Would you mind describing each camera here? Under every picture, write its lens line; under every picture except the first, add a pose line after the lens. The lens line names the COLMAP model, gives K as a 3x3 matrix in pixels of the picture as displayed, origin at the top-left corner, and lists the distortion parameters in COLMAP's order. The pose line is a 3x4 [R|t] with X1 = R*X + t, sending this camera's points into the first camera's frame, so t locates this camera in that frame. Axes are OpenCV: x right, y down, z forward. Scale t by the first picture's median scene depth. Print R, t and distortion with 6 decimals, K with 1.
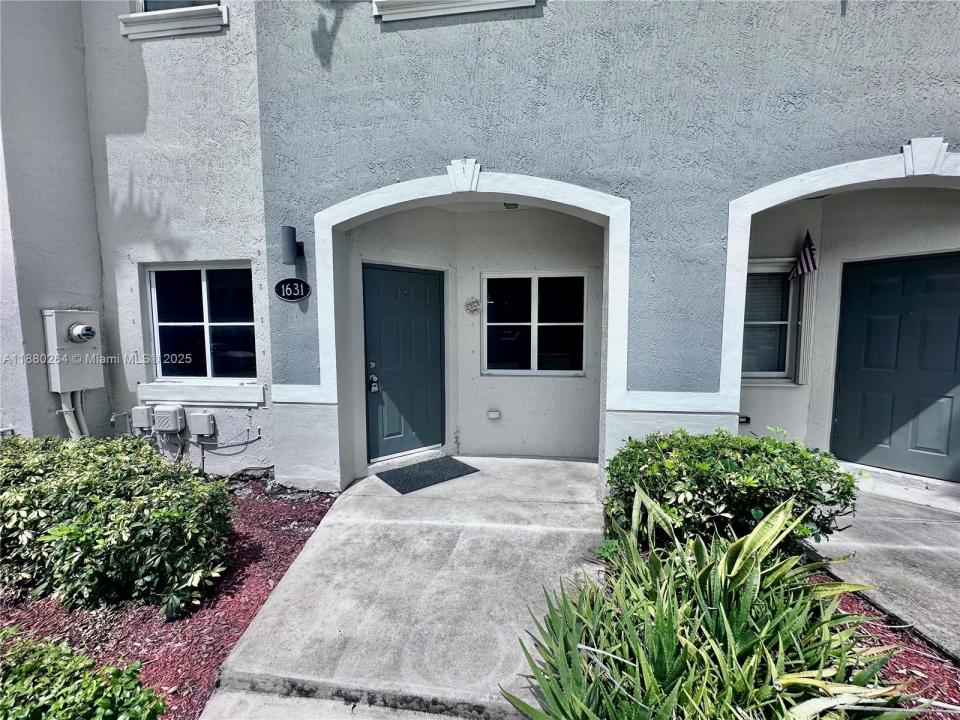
lens RADIAL K [[385.6, 0, 480.0], [0, 385.6, 360.0], [0, 0, 1]] dist [0.023776, 0.000044]
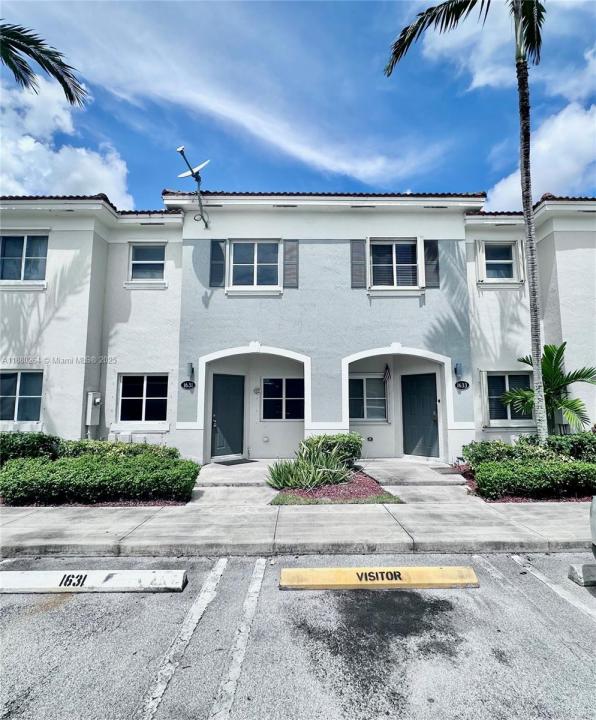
lens RADIAL K [[385.8, 0, 298.0], [0, 385.8, 360.0], [0, 0, 1]] dist [0.001376, 0.000009]
pose [[0.995596, 0.012459, 0.092917, 0.010199], [0.006131, 0.980355, -0.197147, 0.153231], [-0.093548, 0.196849, 0.975961, -1.472489]]
